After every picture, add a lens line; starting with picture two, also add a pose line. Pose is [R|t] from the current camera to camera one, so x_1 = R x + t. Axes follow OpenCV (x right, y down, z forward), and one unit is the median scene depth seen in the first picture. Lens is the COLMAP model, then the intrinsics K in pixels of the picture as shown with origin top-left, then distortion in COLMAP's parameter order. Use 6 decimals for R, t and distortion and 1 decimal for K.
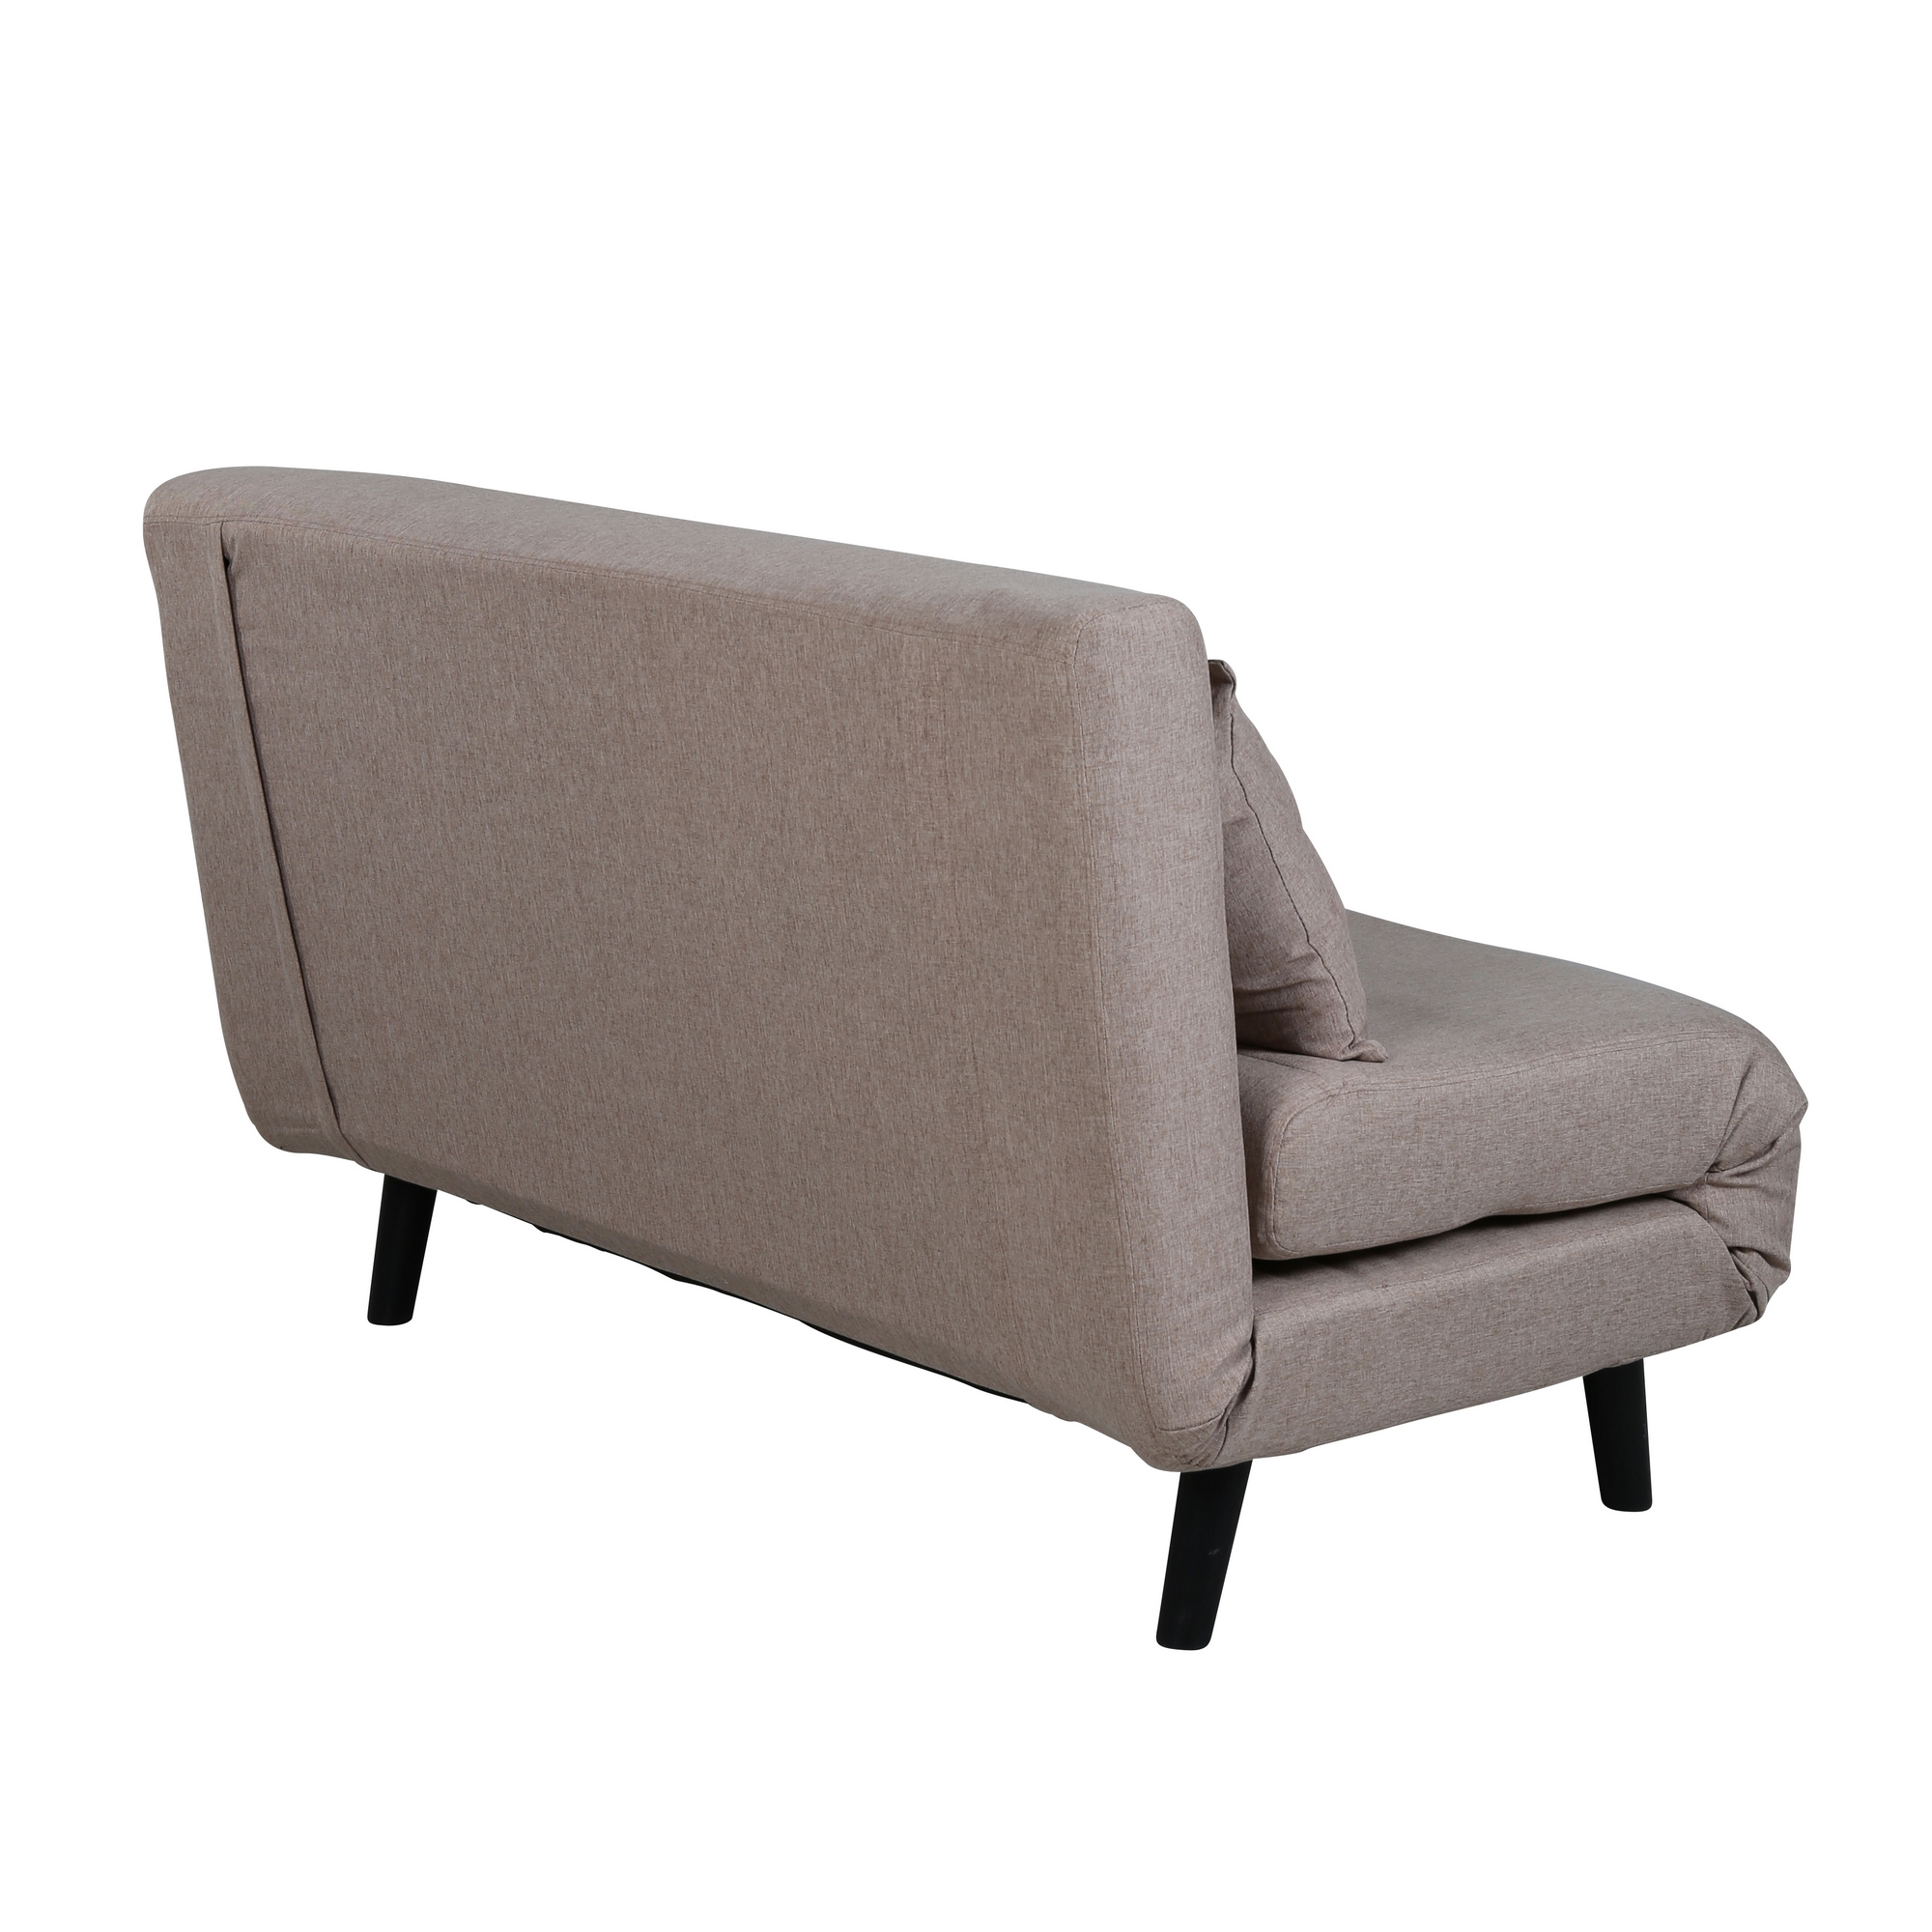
lens RADIAL K [[4617.8, 0, 969.9], [0, 4617.8, 966.7], [0, 0, 1]] dist [-0.053982, 0.000000]
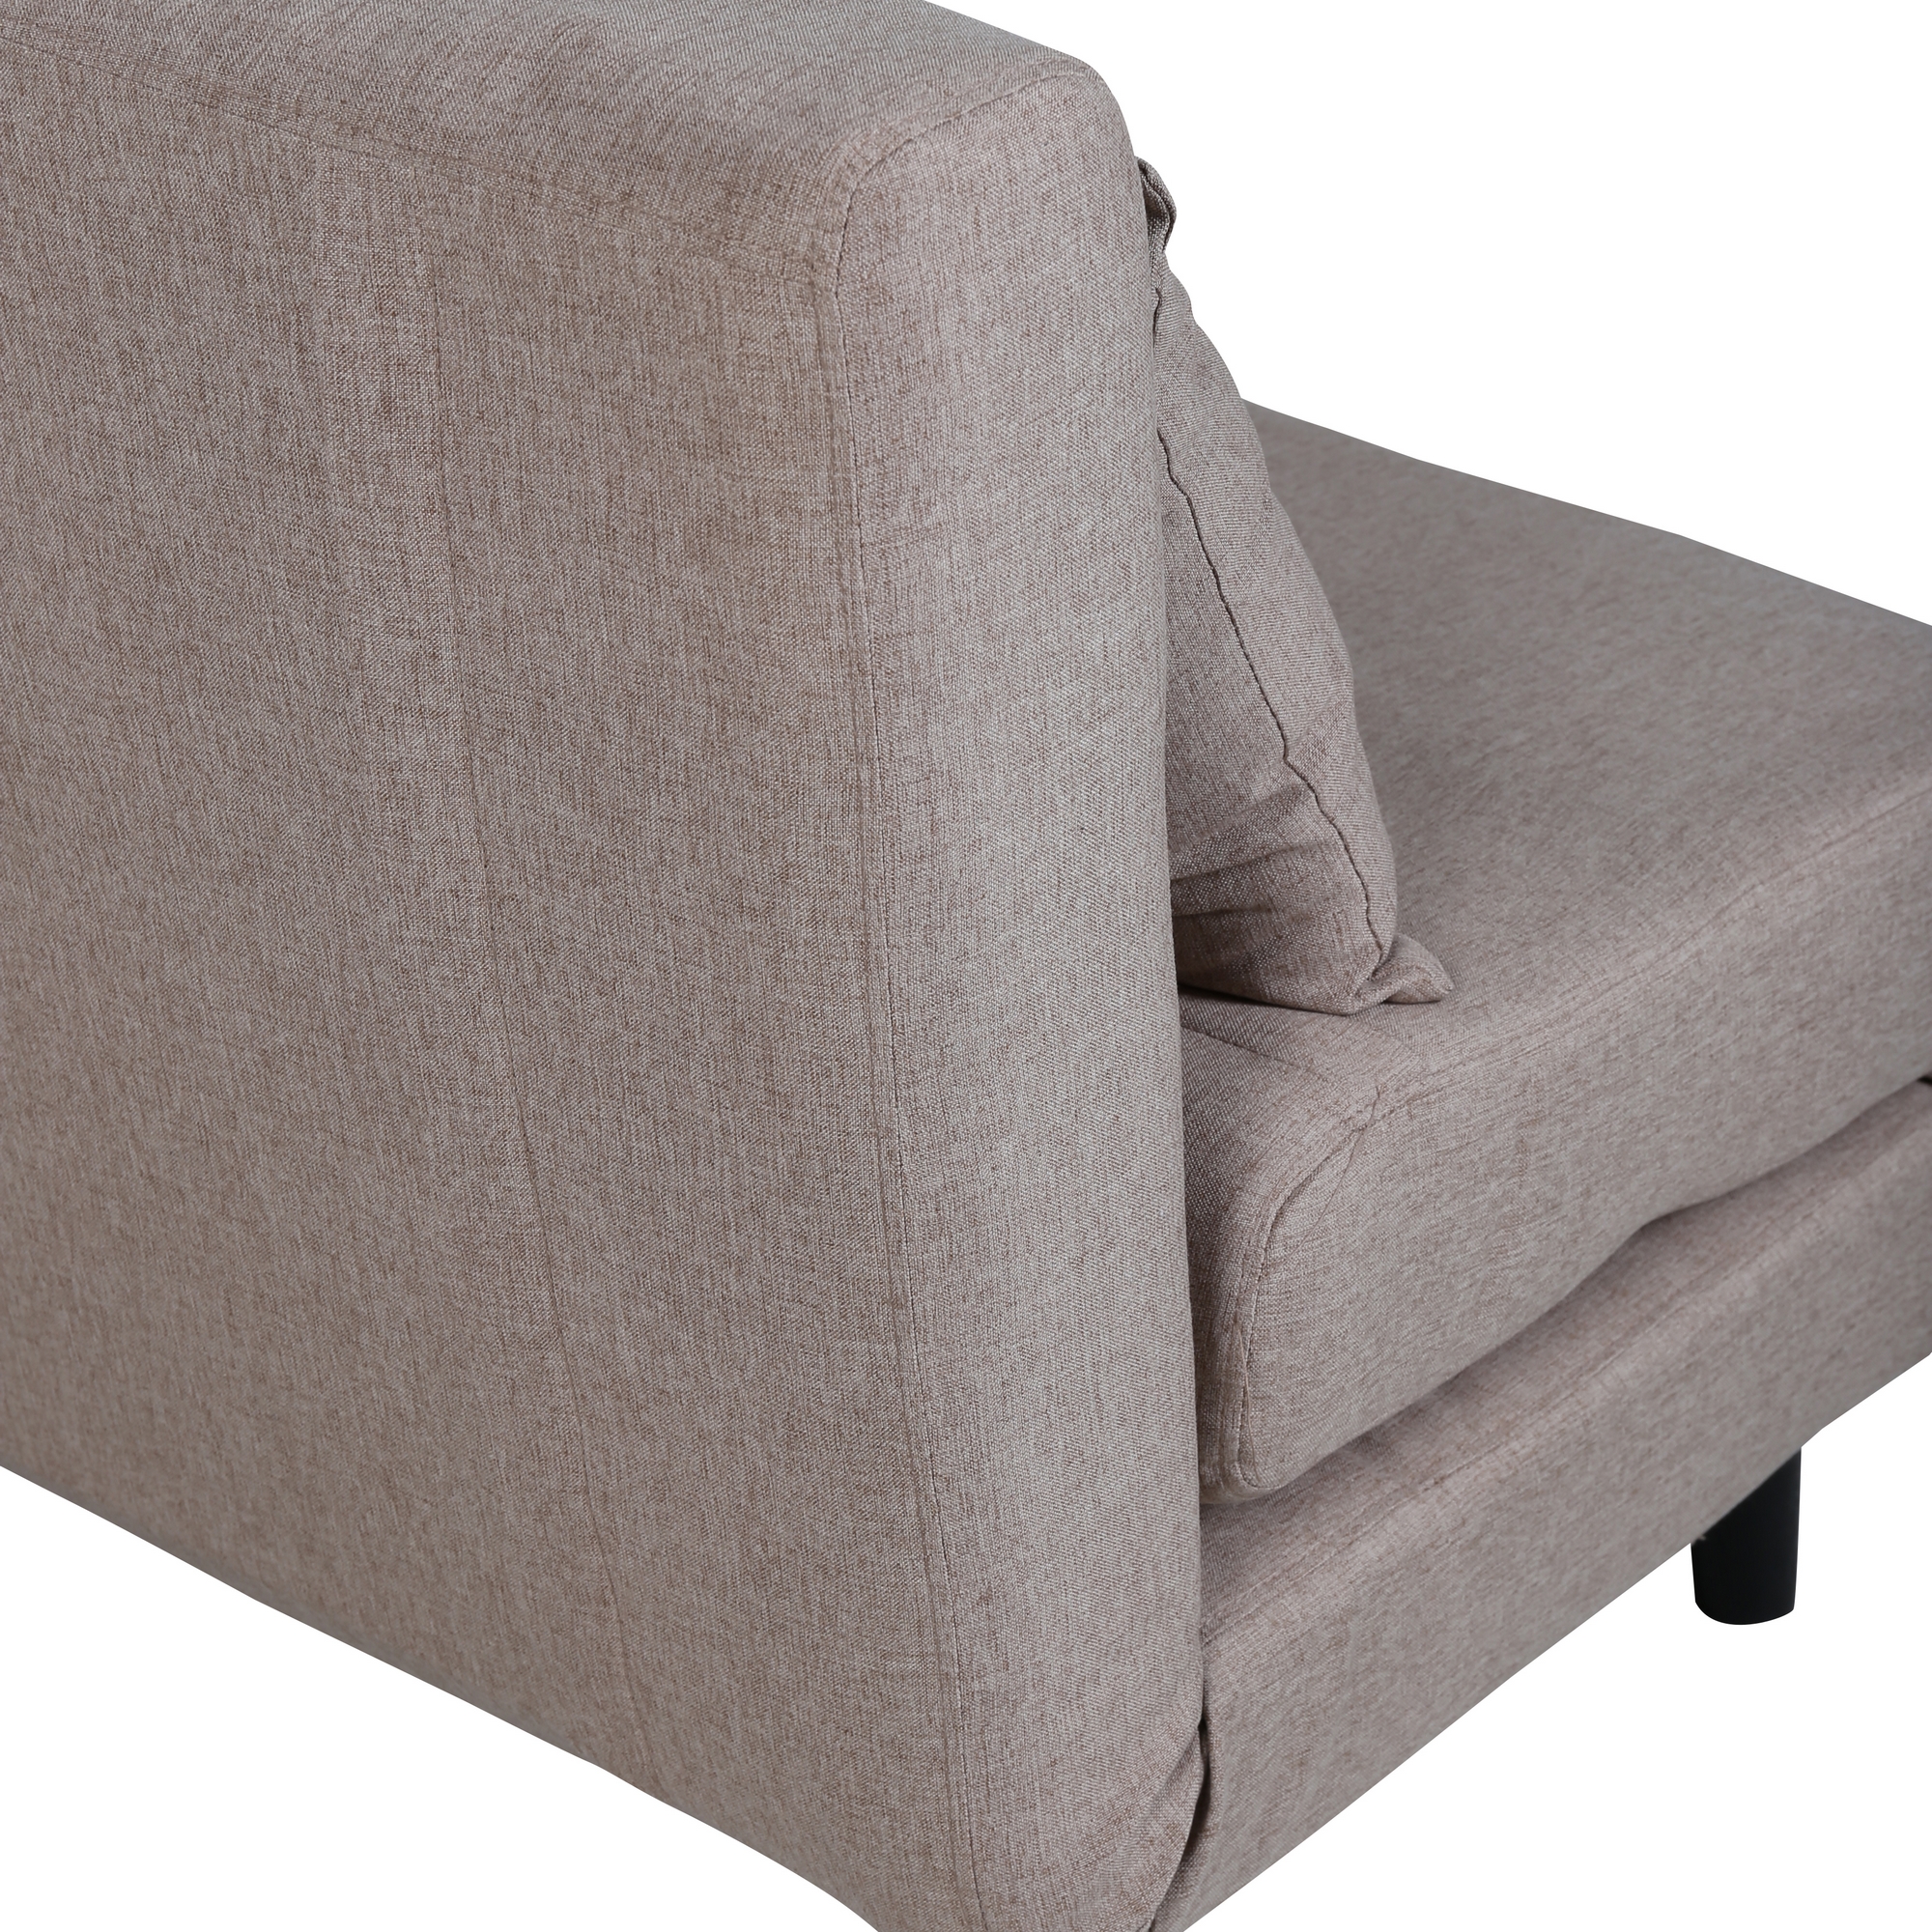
lens RADIAL K [[5339.7, 0, 973.3], [0, 5339.7, 968.0], [0, 0, 1]] dist [0.119196, 0.000000]
pose [[0.979905, -0.076570, 0.184184, -0.045450], [0.026222, 0.964822, 0.261594, -0.116133], [-0.197735, -0.251507, 0.947441, 0.551843]]
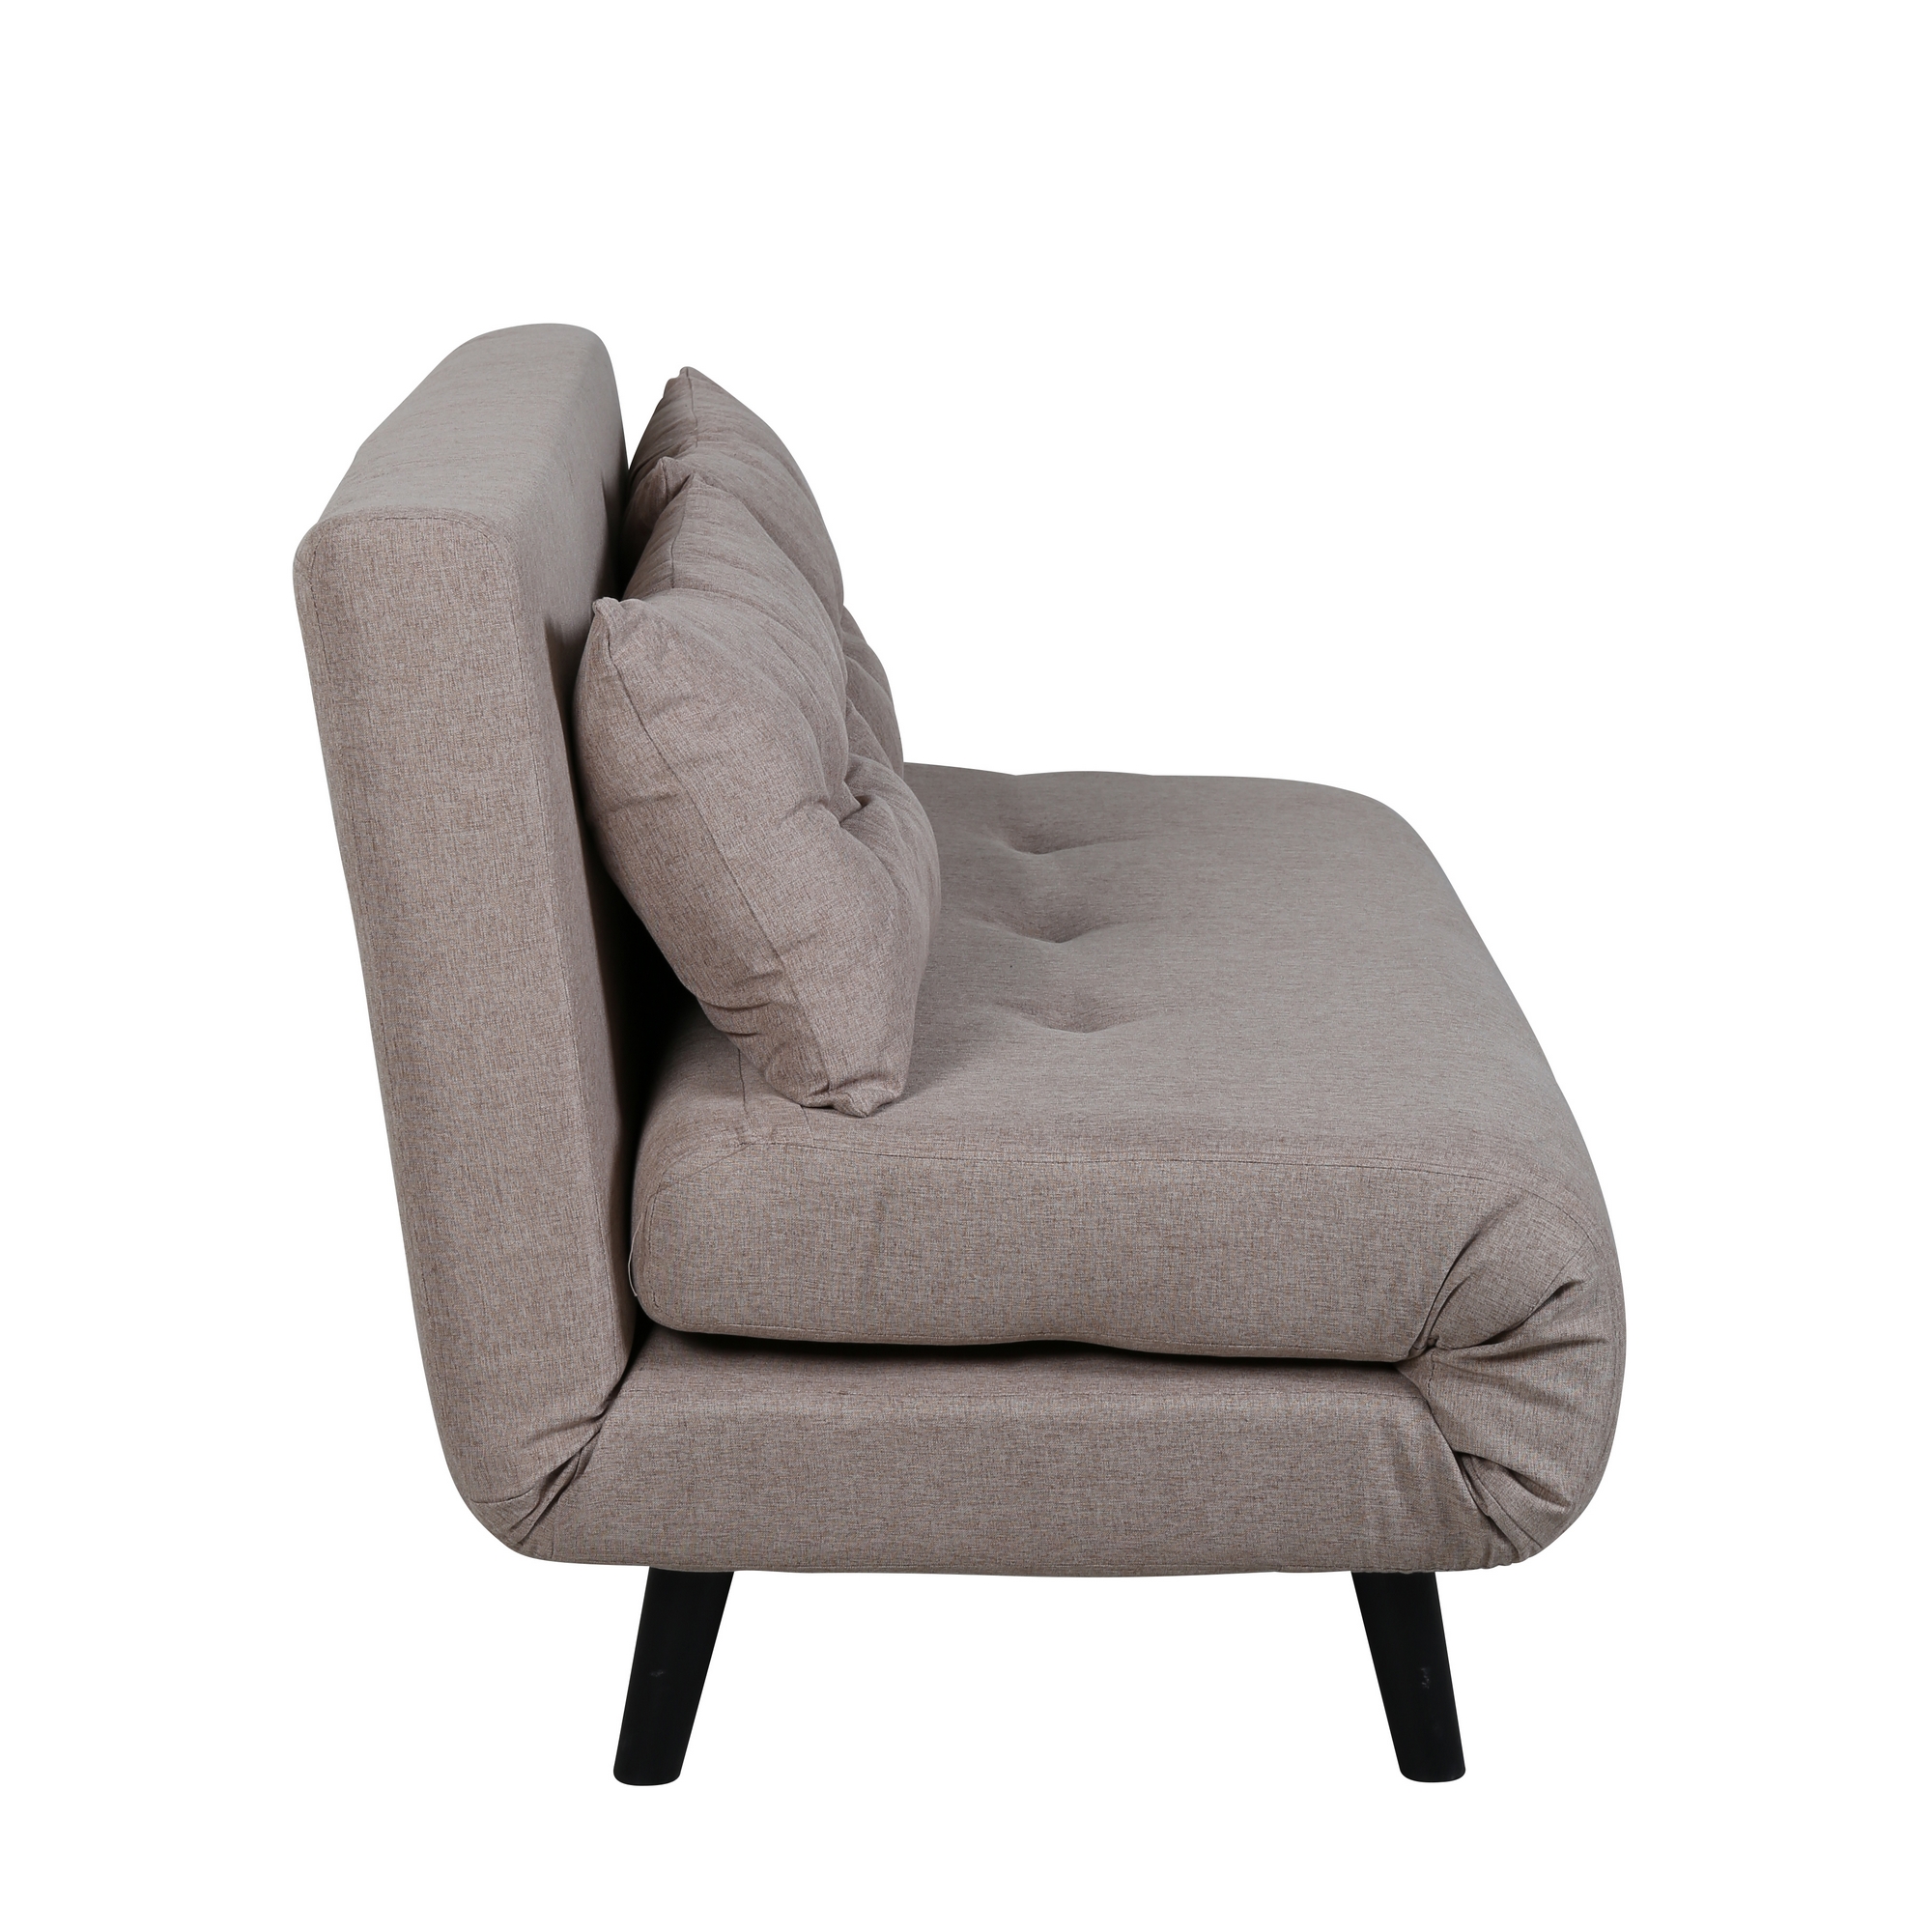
lens RADIAL K [[5339.7, 0, 967.3], [0, 5339.7, 954.9], [0, 0, 1]] dist [0.119196, 0.000000]
pose [[0.772262, 0.135861, -0.620606, 0.698270], [-0.131365, 0.989903, 0.053241, -0.061497], [0.621574, 0.040410, 0.782313, 0.283998]]
